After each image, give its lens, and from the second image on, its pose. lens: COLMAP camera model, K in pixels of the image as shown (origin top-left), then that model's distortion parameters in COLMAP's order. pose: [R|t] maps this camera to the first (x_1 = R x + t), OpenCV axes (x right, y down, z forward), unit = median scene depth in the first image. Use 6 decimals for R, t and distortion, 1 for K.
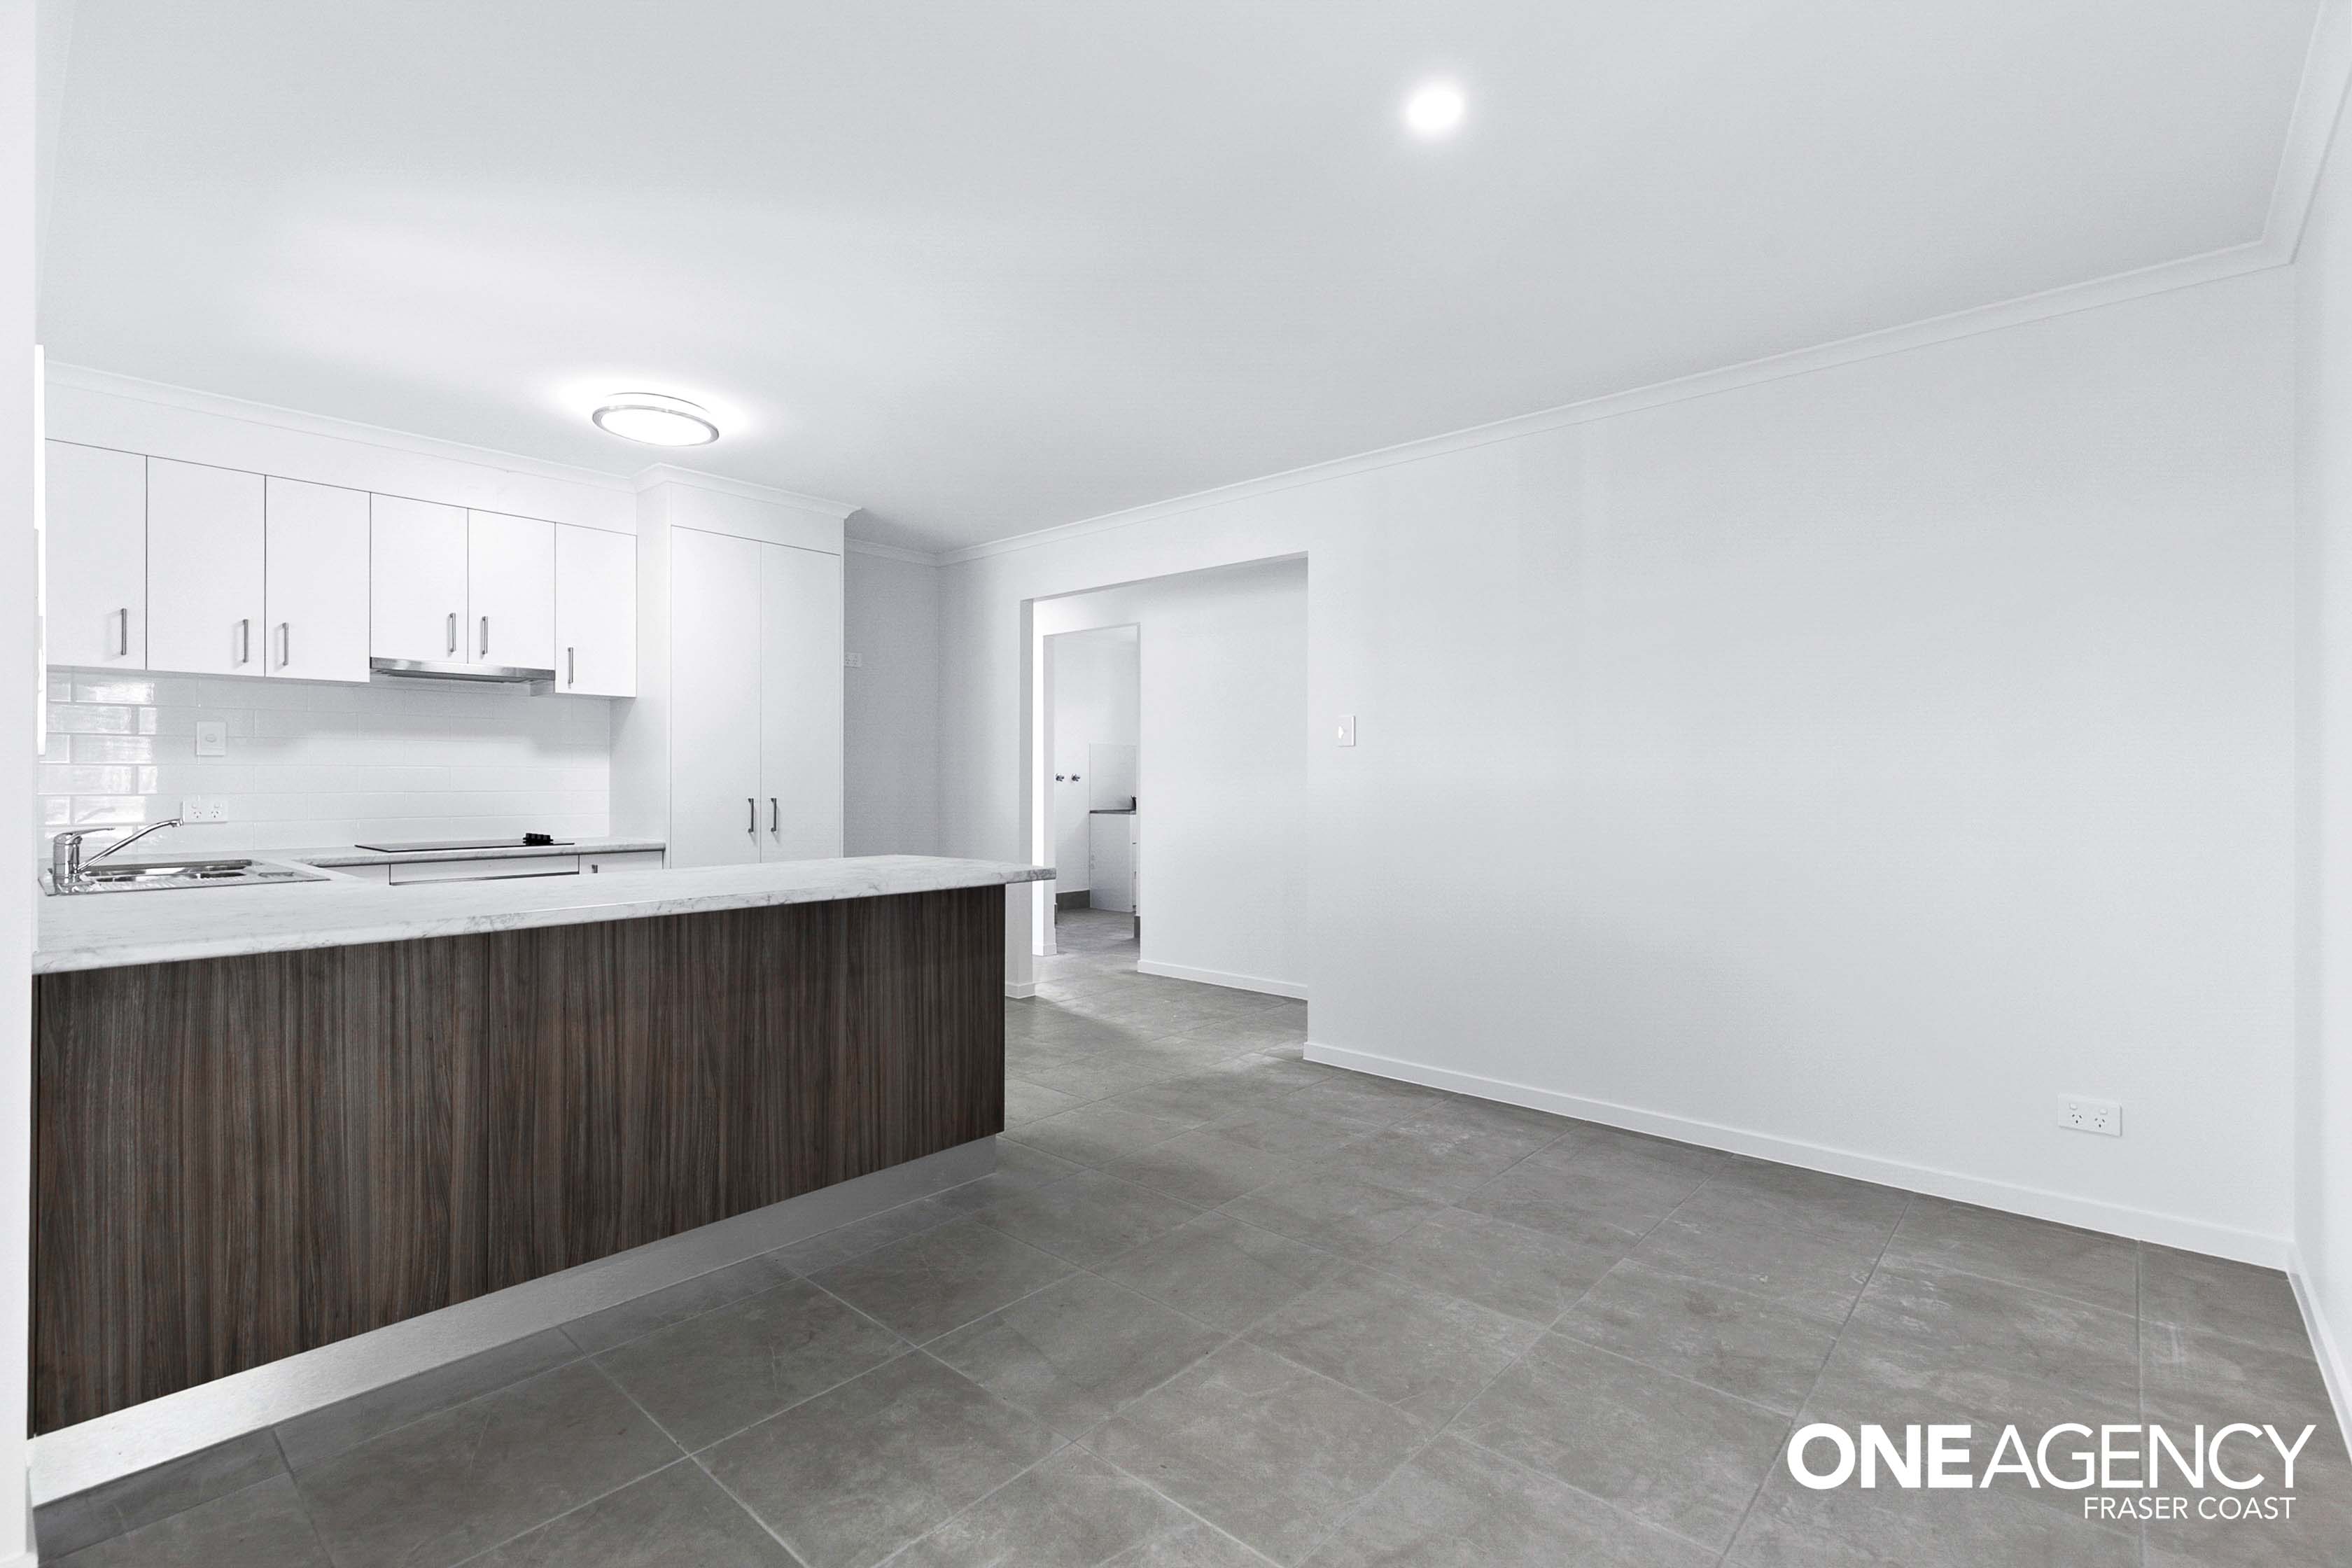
lens RADIAL K [[1070.3, 0, 1155.8], [0, 1070.3, 778.0], [0, 0, 1]] dist [0.001627, -0.000112]
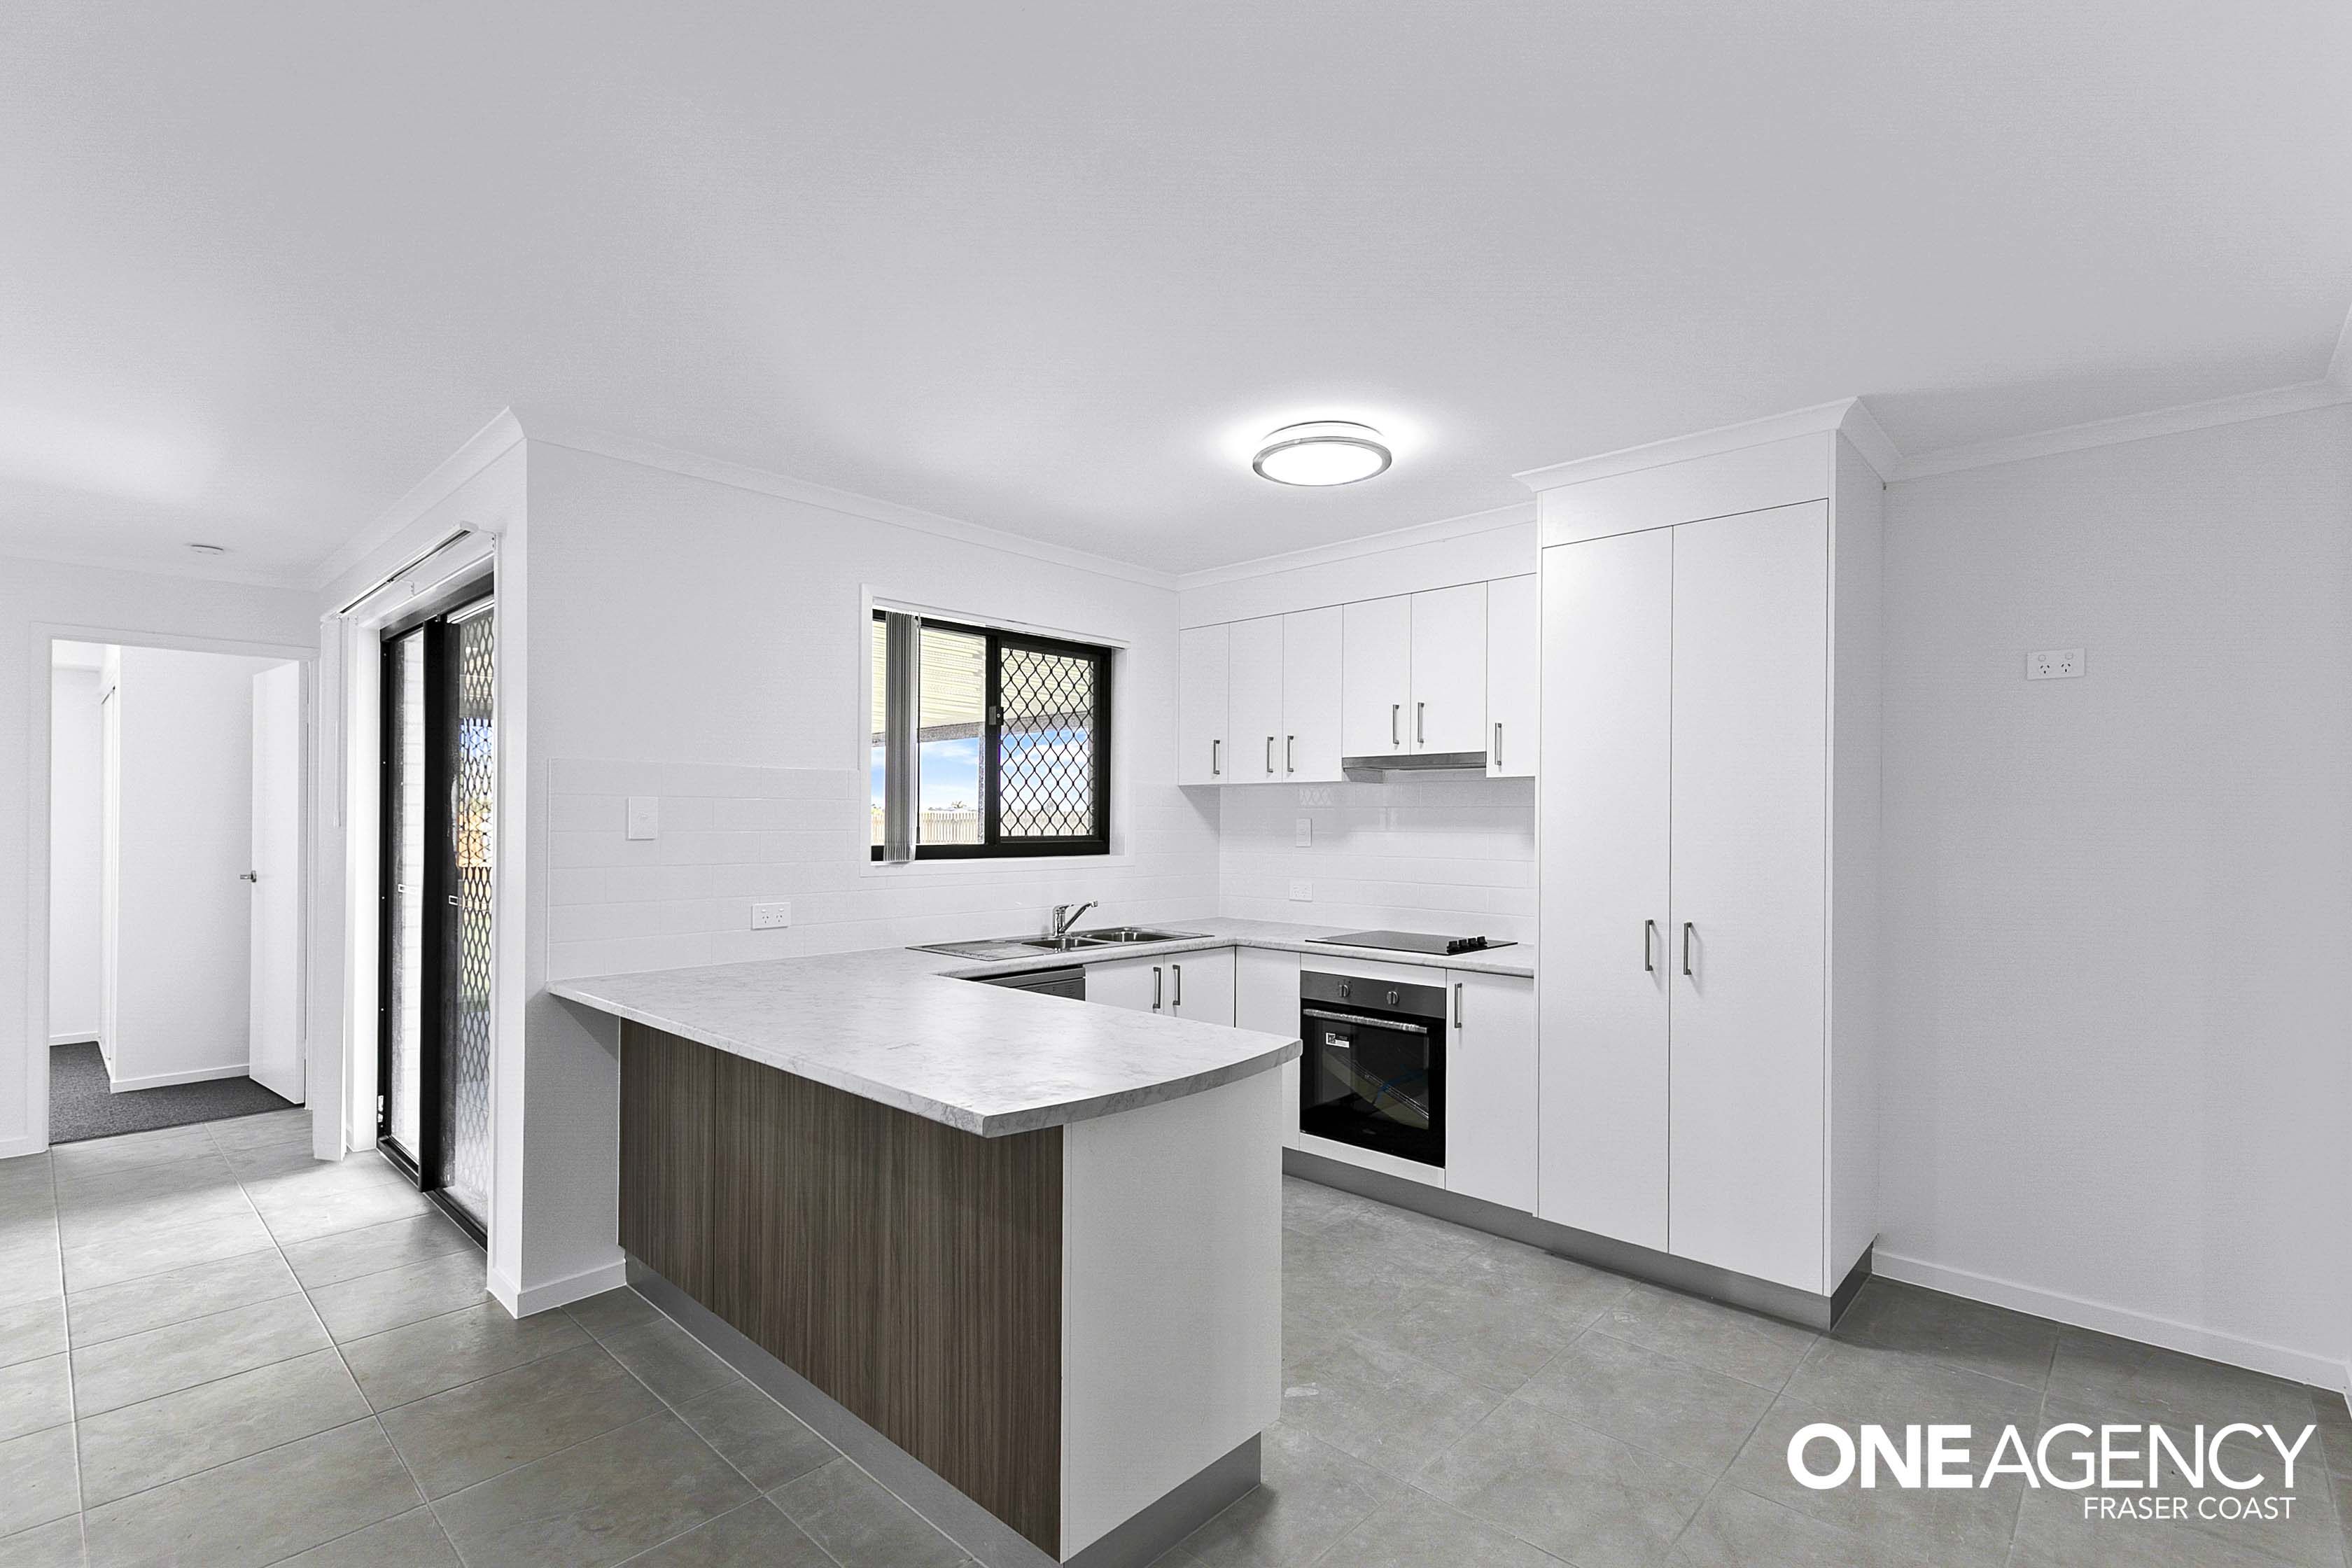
lens RADIAL K [[1081.9, 0, 1178.3], [0, 1081.9, 800.2], [0, 0, 1]] dist [0.009542, 0.000049]
pose [[-0.013666, -0.019227, -0.999722, 0.469235], [-0.001805, 0.999814, -0.019205, -0.066944], [0.999905, 0.001542, -0.013698, 1.143563]]
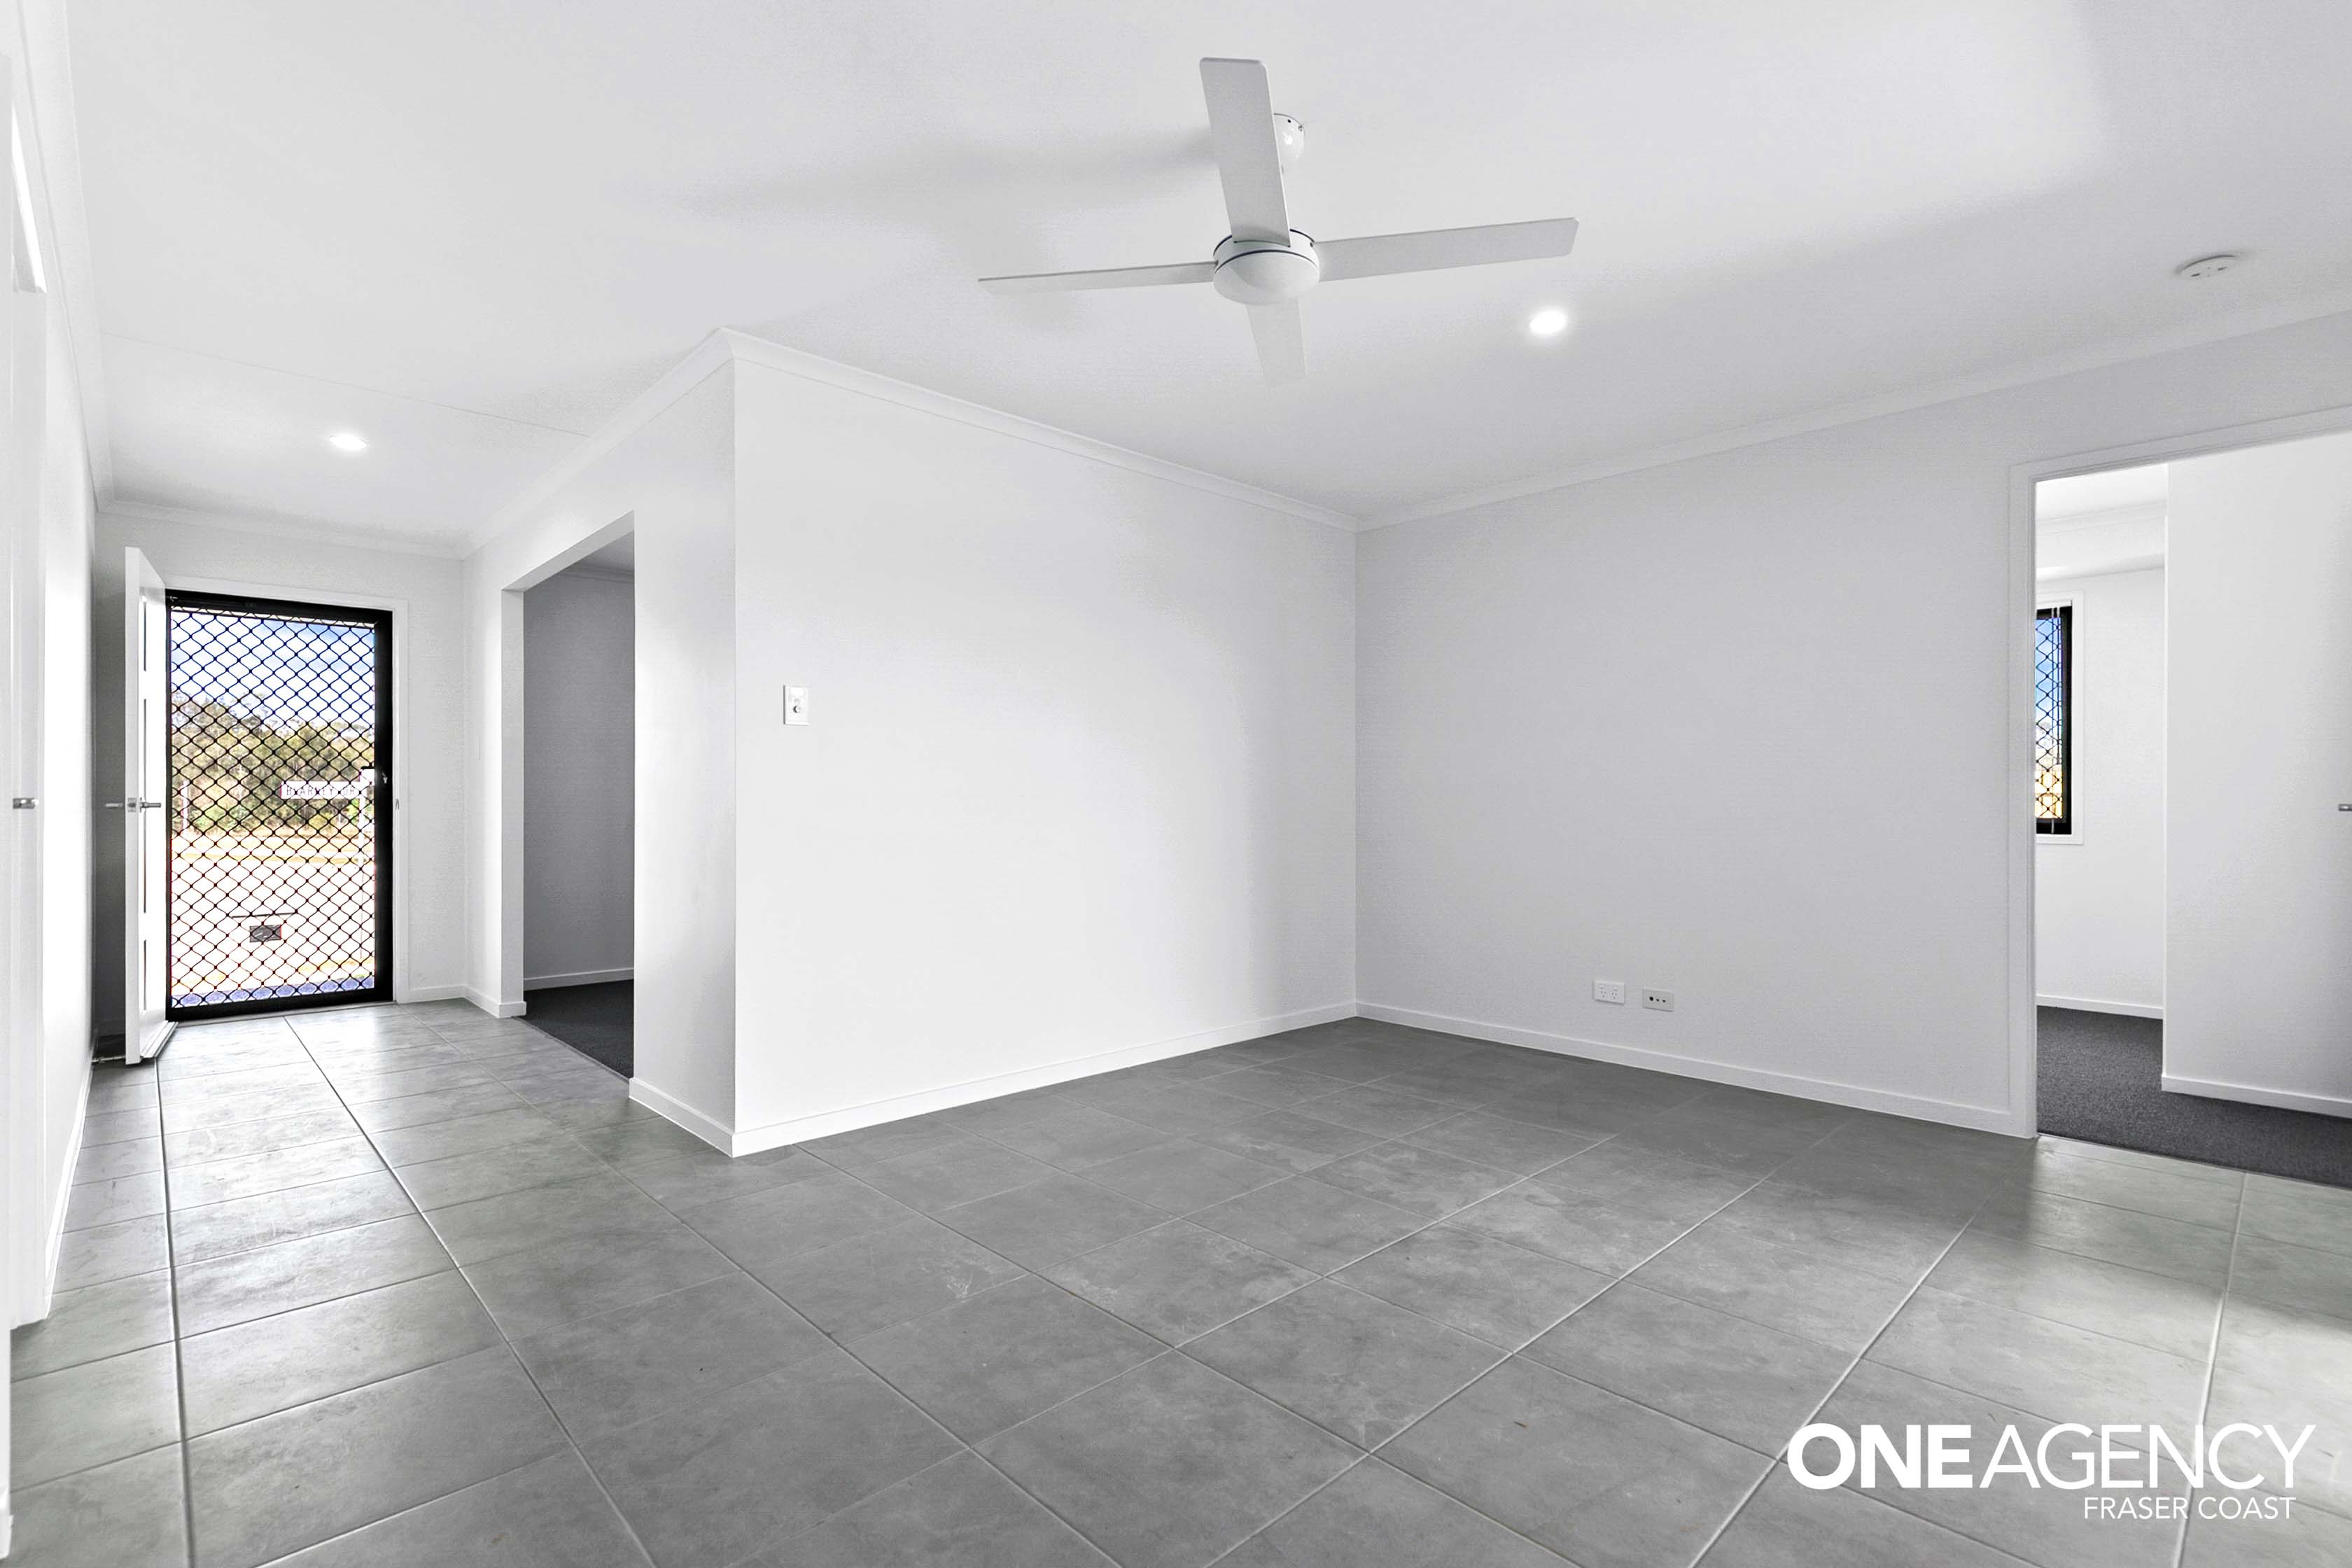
lens RADIAL K [[1081.9, 0, 1178.3], [0, 1081.9, 800.2], [0, 0, 1]] dist [0.009542, 0.000049]
pose [[-0.998217, -0.007242, 0.059256, -0.180815], [-0.007379, 0.999971, -0.002085, 0.035841], [-0.059239, -0.002518, -0.998241, 0.786123]]
